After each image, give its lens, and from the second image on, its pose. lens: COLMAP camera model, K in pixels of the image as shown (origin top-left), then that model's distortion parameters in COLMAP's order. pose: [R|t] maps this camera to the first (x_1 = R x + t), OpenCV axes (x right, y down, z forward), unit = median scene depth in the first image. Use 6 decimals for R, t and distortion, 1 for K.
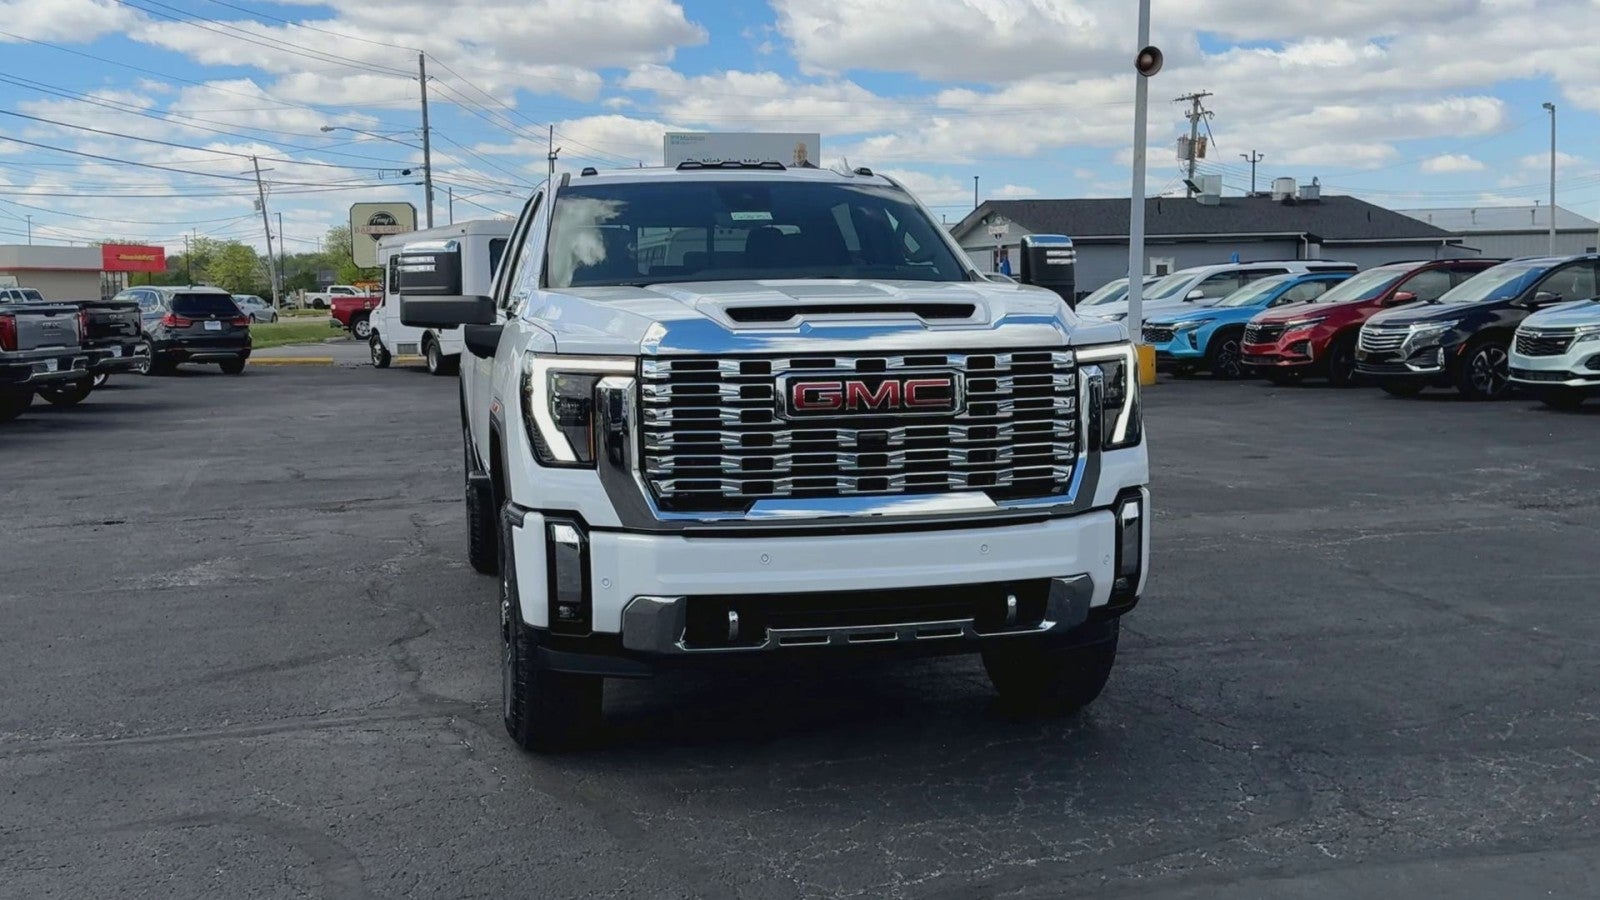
lens RADIAL K [[1874.7, 0, 800.0], [0, 1874.7, 450.0], [0, 0, 1]] dist [0.242382, -0.652847]
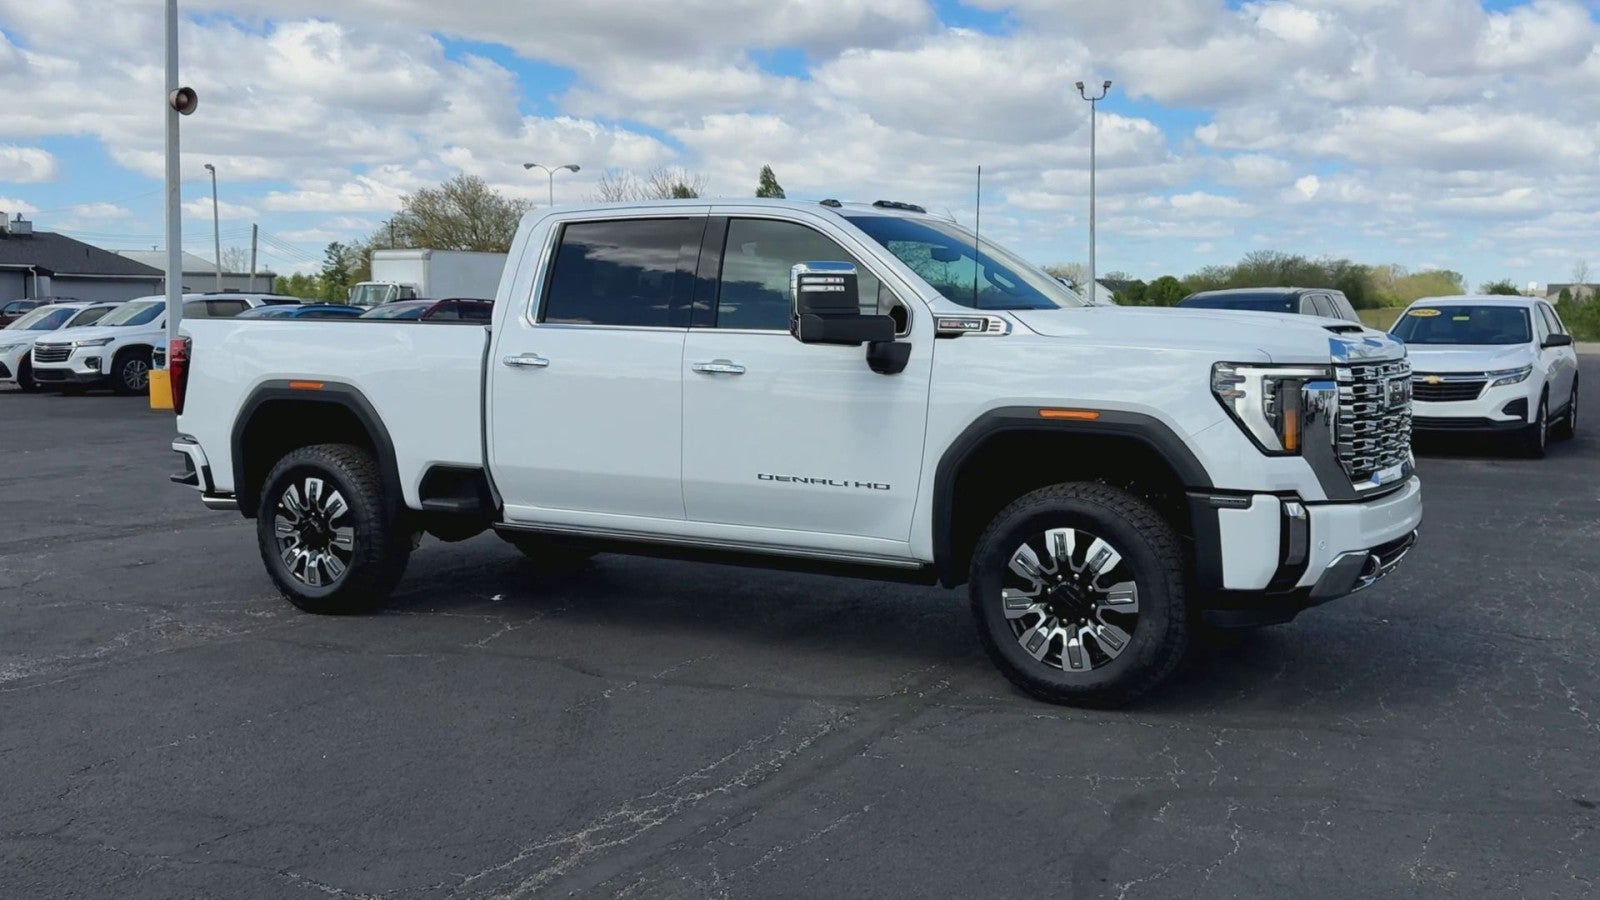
lens RADIAL K [[1611.6, 0, 829.2], [0, 1611.6, 448.4], [0, 0, 1]] dist [0.169179, -0.391194]
pose [[0.628875, -0.044782, 0.776216, -0.149689], [0.051506, 0.998546, 0.015880, -0.003640], [-0.775798, 0.029993, 0.630268, 0.073597]]
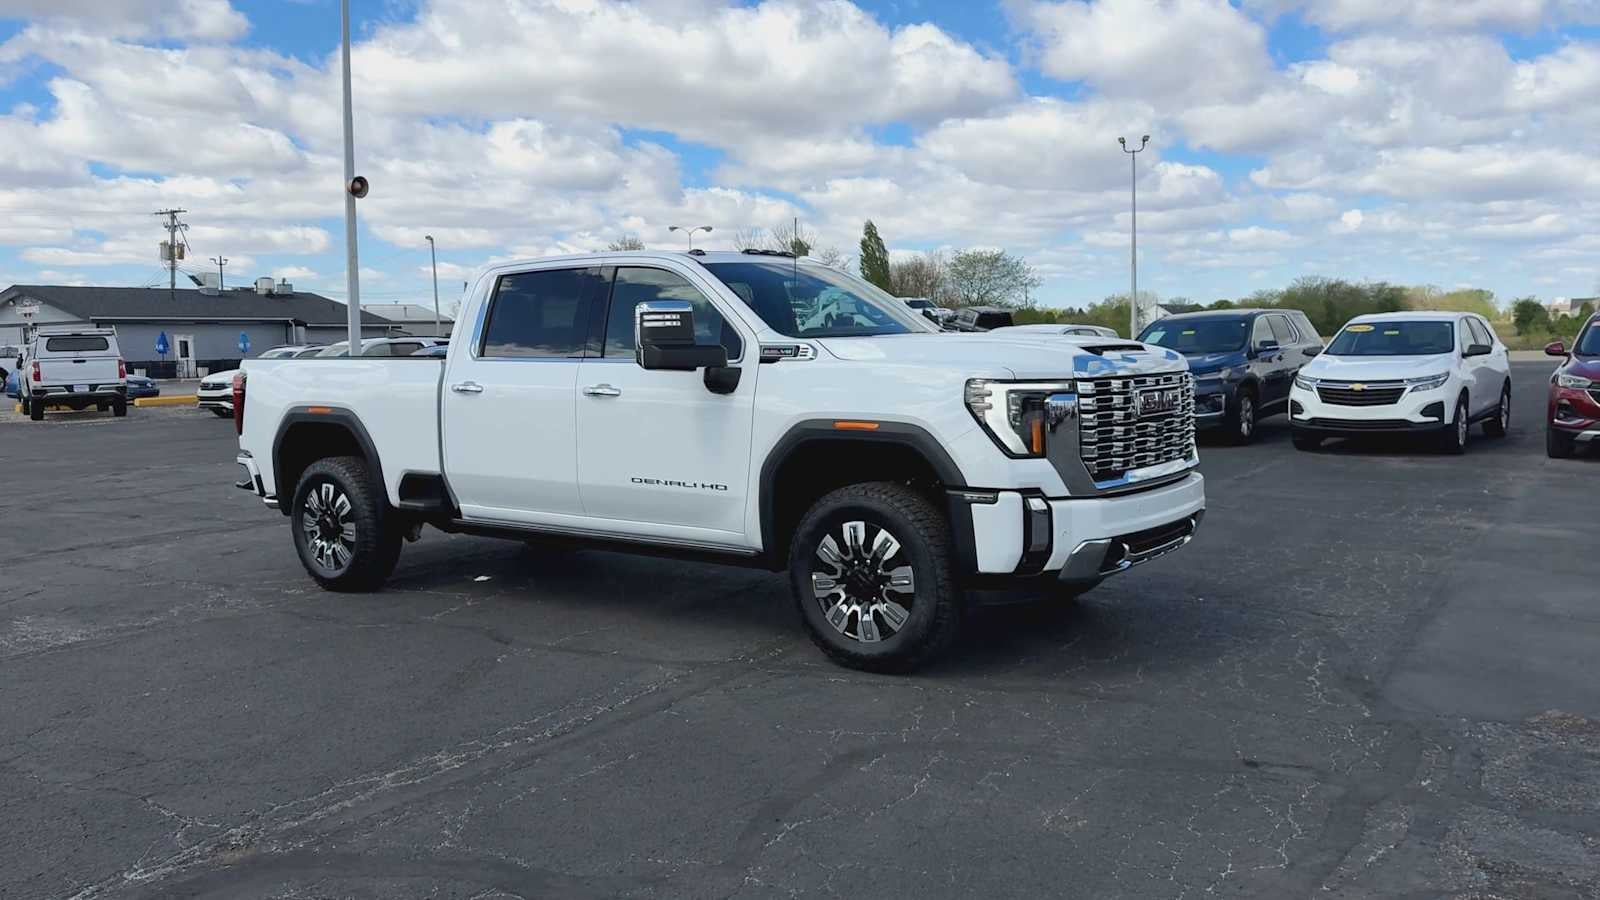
lens RADIAL K [[1321.9, 0, 779.0], [0, 1321.9, 455.0], [0, 0, 1]] dist [0.151588, -0.275364]
pose [[0.730420, -0.054461, 0.680823, -0.125364], [0.065605, 0.997801, 0.009433, -0.001992], [-0.679840, 0.037776, 0.732387, 0.050882]]
